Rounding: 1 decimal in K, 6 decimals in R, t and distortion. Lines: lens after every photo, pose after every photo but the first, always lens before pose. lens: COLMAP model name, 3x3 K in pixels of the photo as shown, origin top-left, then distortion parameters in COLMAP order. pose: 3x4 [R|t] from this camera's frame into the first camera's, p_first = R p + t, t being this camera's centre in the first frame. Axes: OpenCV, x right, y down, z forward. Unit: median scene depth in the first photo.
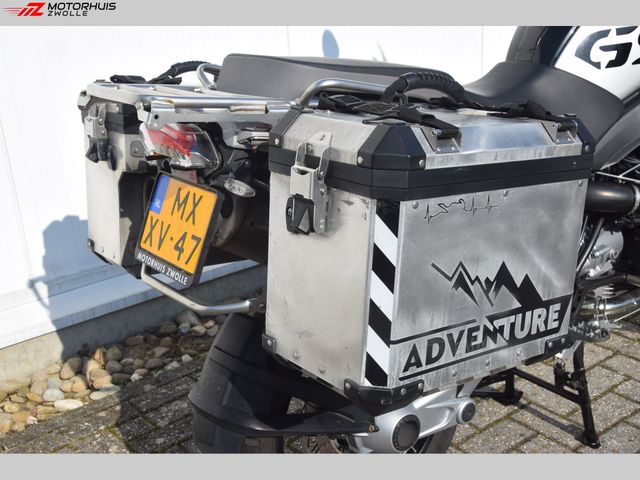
lens RADIAL K [[810.2, 0, 320.0], [0, 810.2, 240.0], [0, 0, 1]] dist [-0.007632, 0.514589]
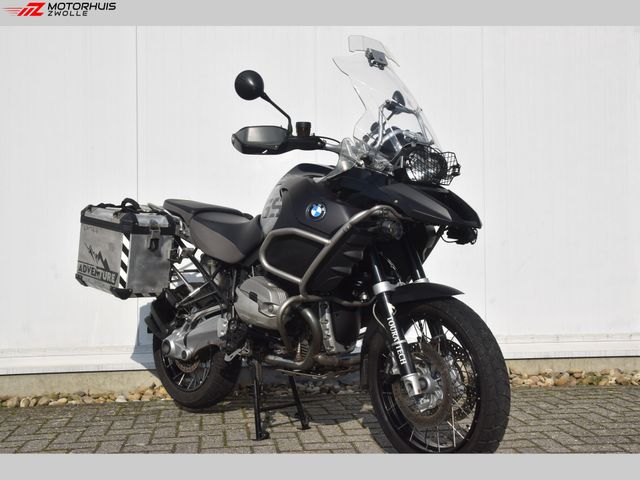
lens RADIAL K [[739.9, 0, 320.0], [0, 739.9, 240.0], [0, 0, 1]] dist [0.003699, 0.016823]
pose [[0.130925, 0.049901, -0.990136, 3.239703], [-0.344067, 0.938943, 0.001825, -0.318681], [0.929773, 0.340434, 0.140100, 1.361015]]
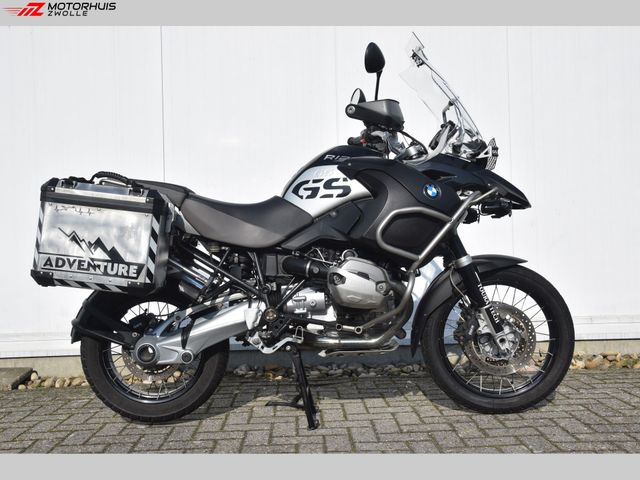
lens RADIAL K [[701.1, 0, 320.0], [0, 701.1, 240.0], [0, 0, 1]] dist [-0.009394, 0.032484]
pose [[0.803090, 0.035016, -0.594828, 2.042009], [-0.221681, 0.944172, -0.243716, 0.407187], [0.553086, 0.327588, 0.766017, -0.291515]]
